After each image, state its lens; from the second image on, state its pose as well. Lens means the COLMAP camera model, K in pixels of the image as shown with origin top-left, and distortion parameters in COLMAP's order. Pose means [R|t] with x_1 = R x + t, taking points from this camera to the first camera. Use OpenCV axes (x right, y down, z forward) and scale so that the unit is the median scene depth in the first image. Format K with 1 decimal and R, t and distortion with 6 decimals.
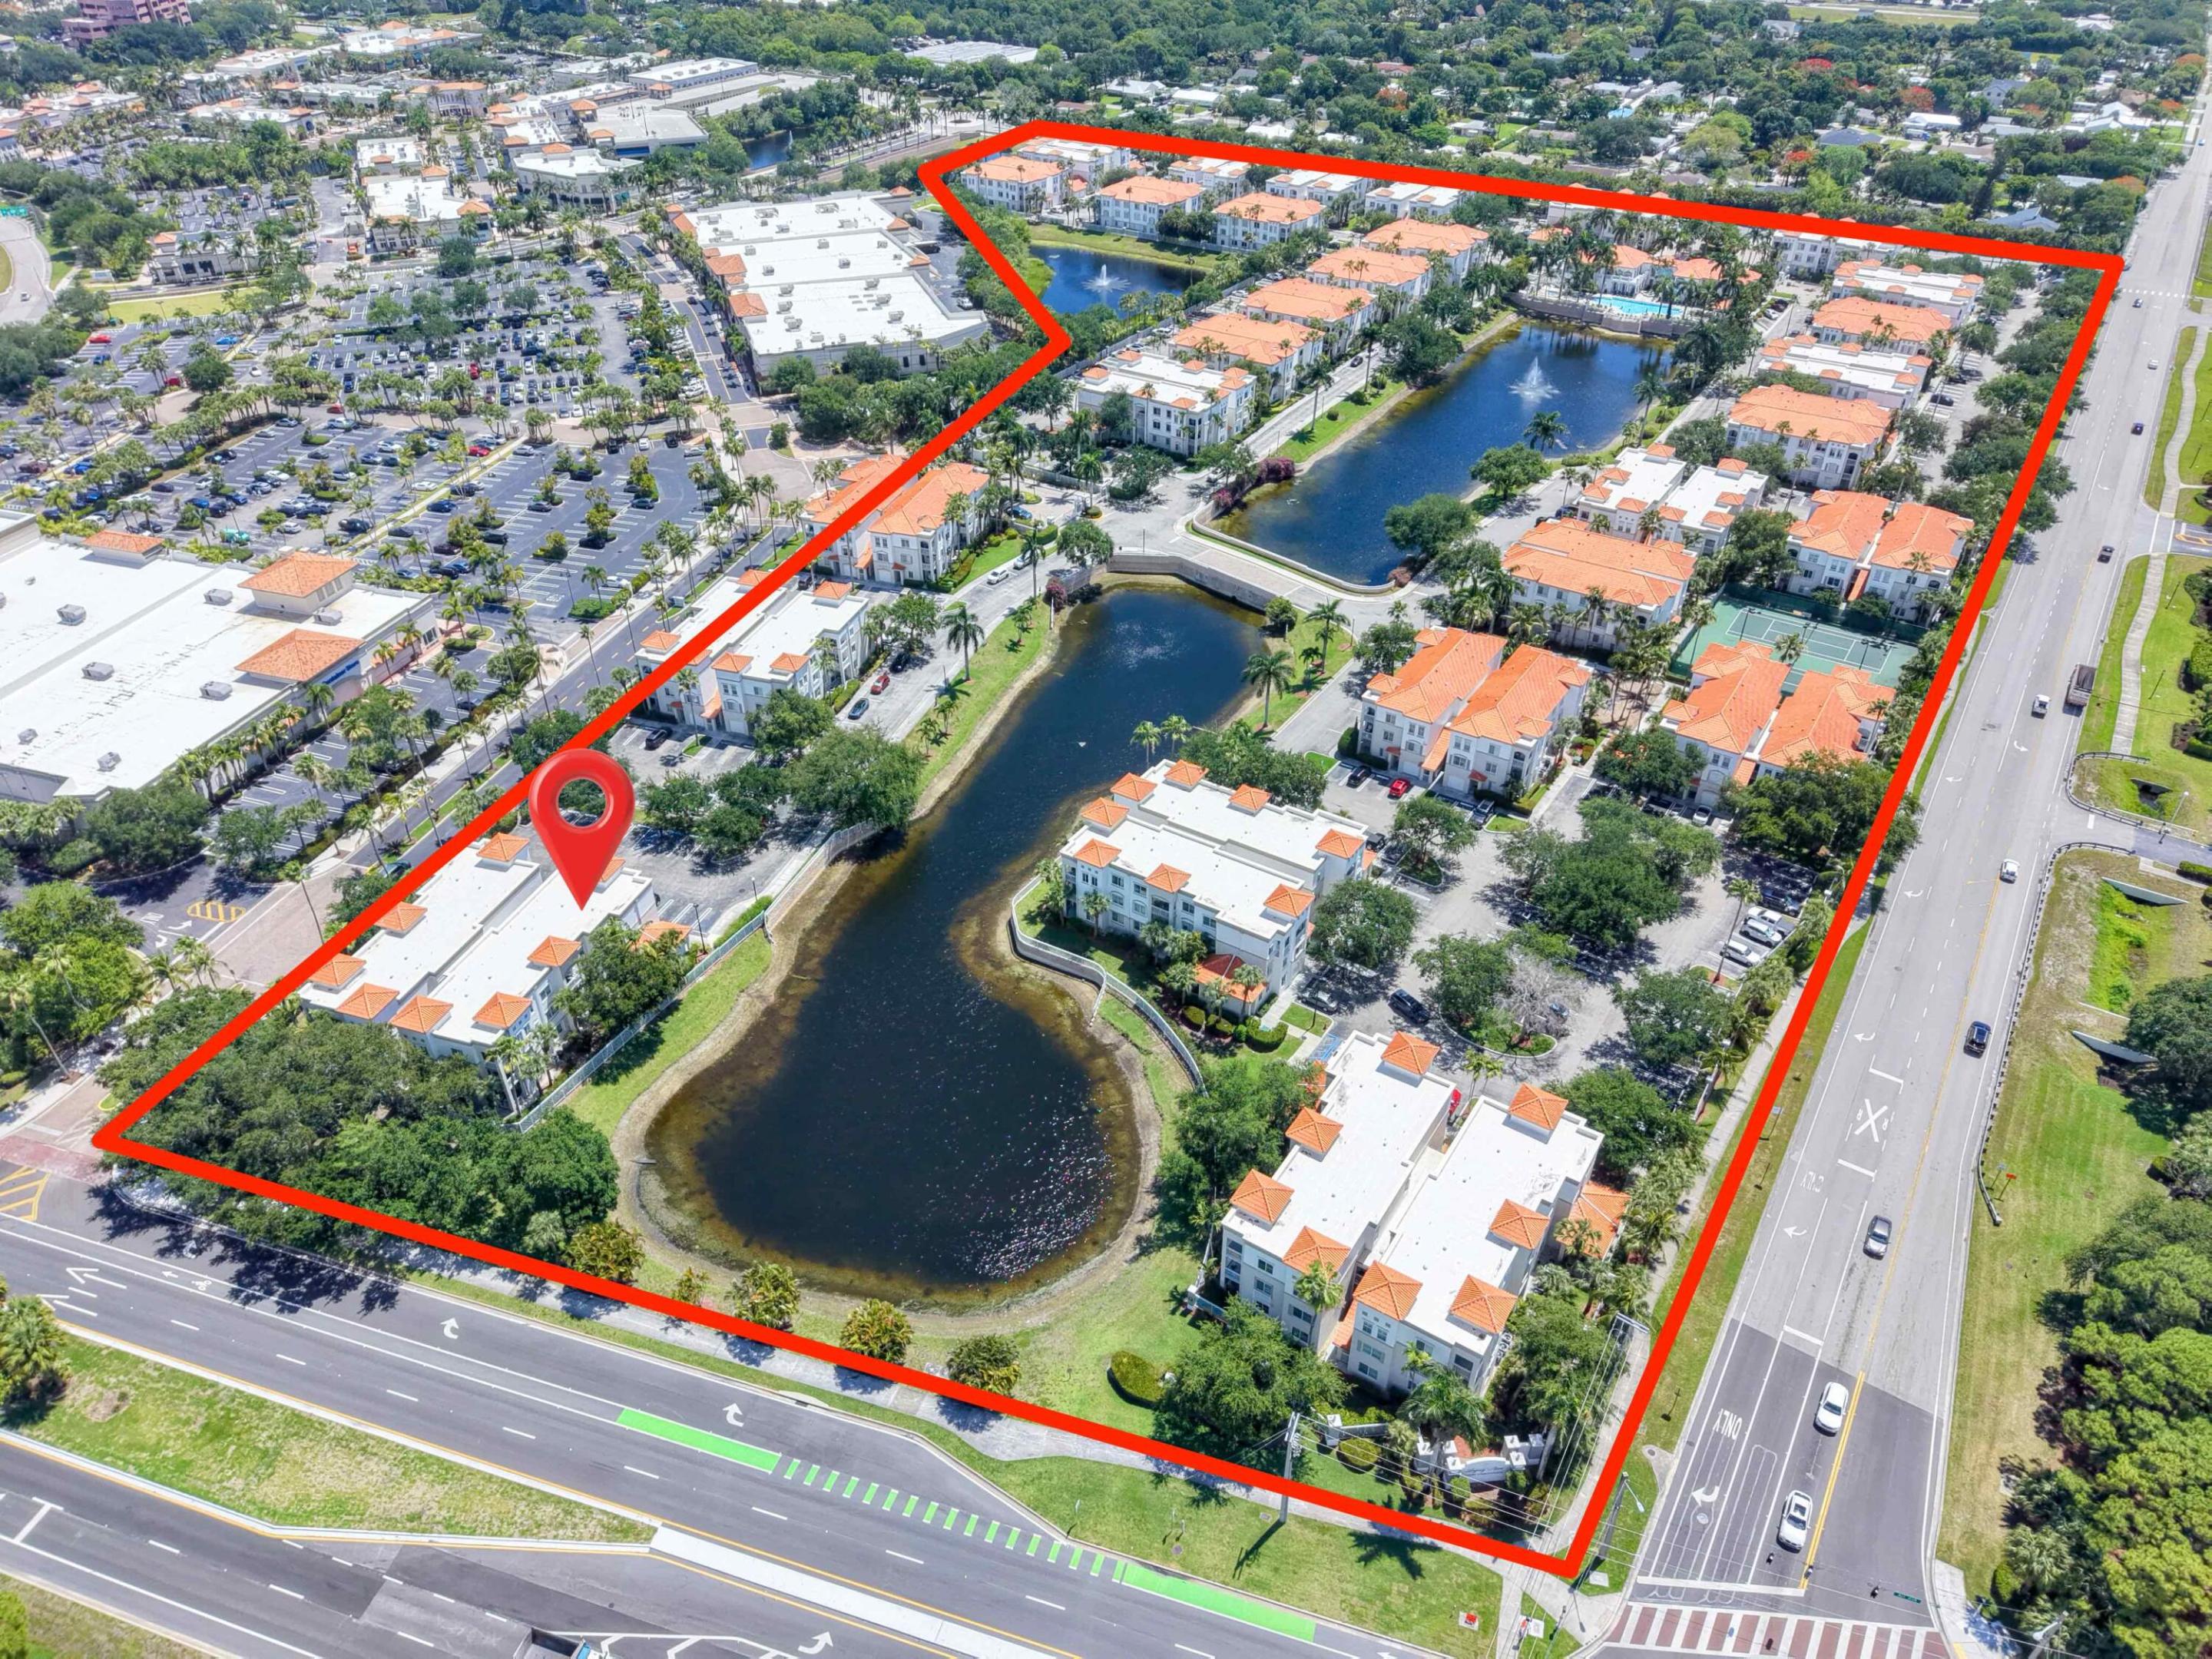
lens RADIAL K [[1501.8, 0, 1106.0], [0, 1501.8, 829.5], [0, 0, 1]] dist [-0.009066, -0.000526]
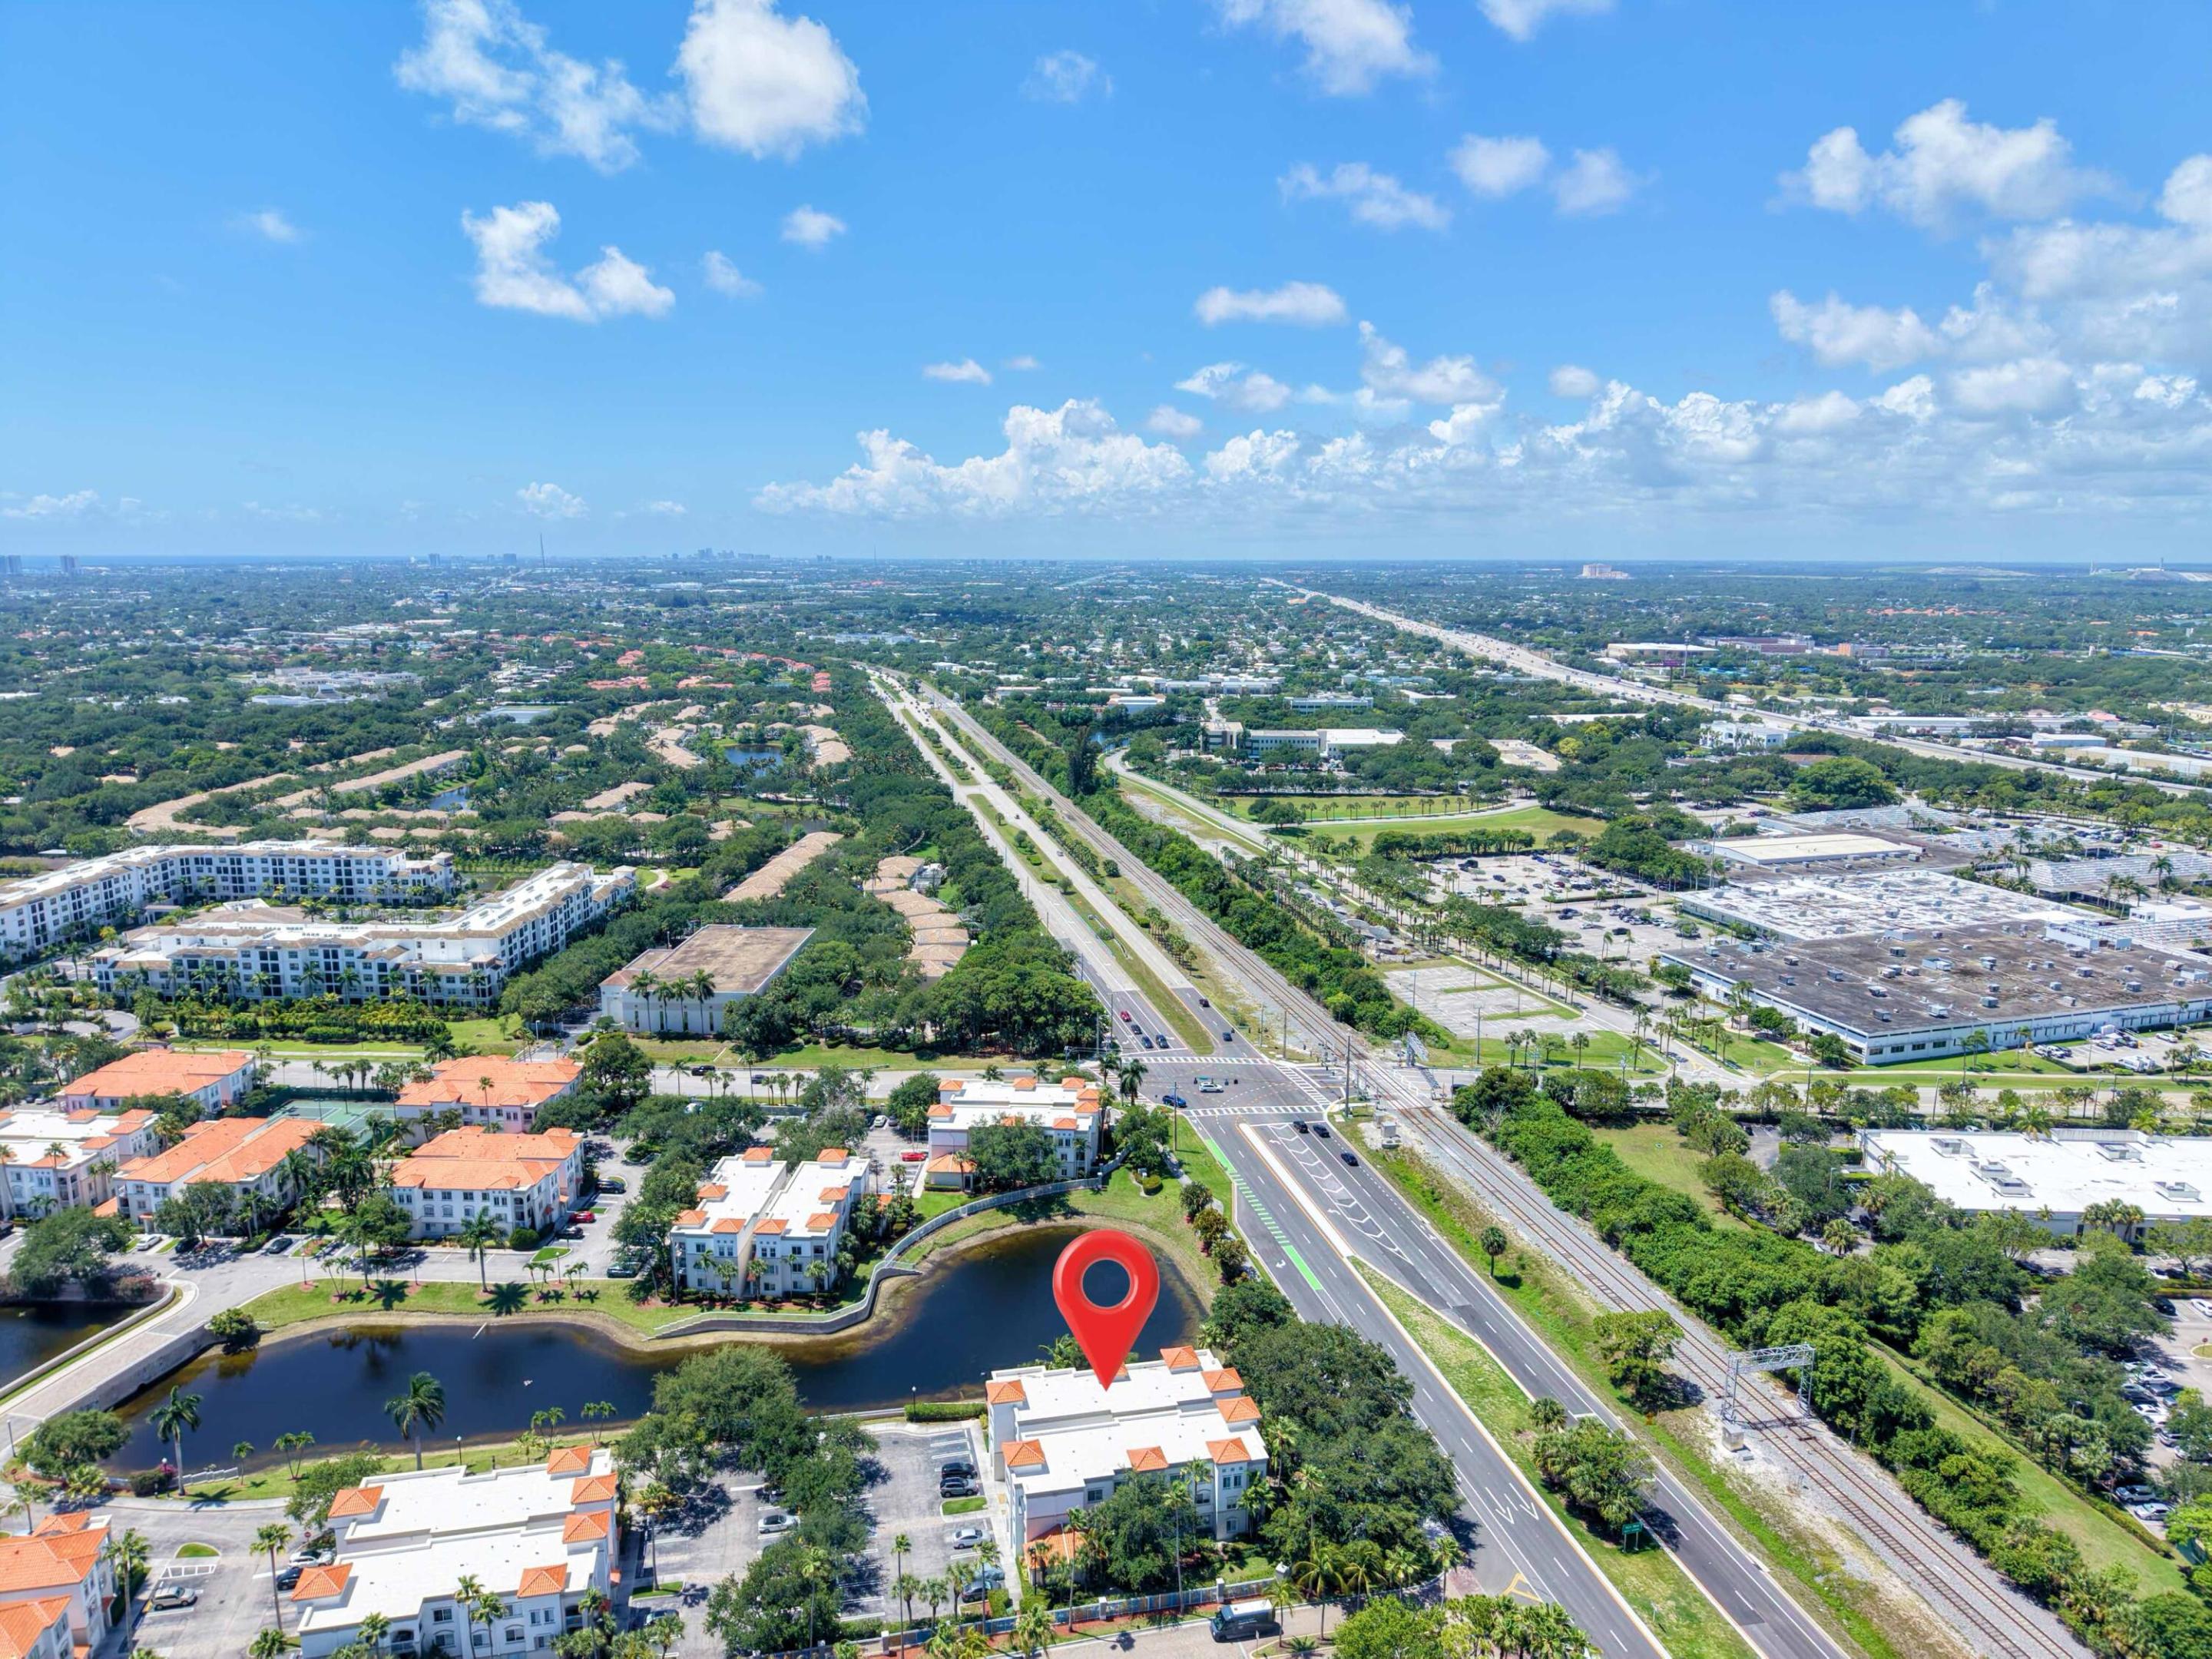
lens RADIAL K [[1466.8, 0, 1102.3], [0, 1466.8, 830.8], [0, 0, 1]] dist [0.040705, -0.049557]
pose [[-0.498049, -0.168545, 0.850611, -0.698510], [0.498820, 0.746699, 0.440023, -0.408187], [-0.709314, 0.643455, -0.287819, 0.577485]]
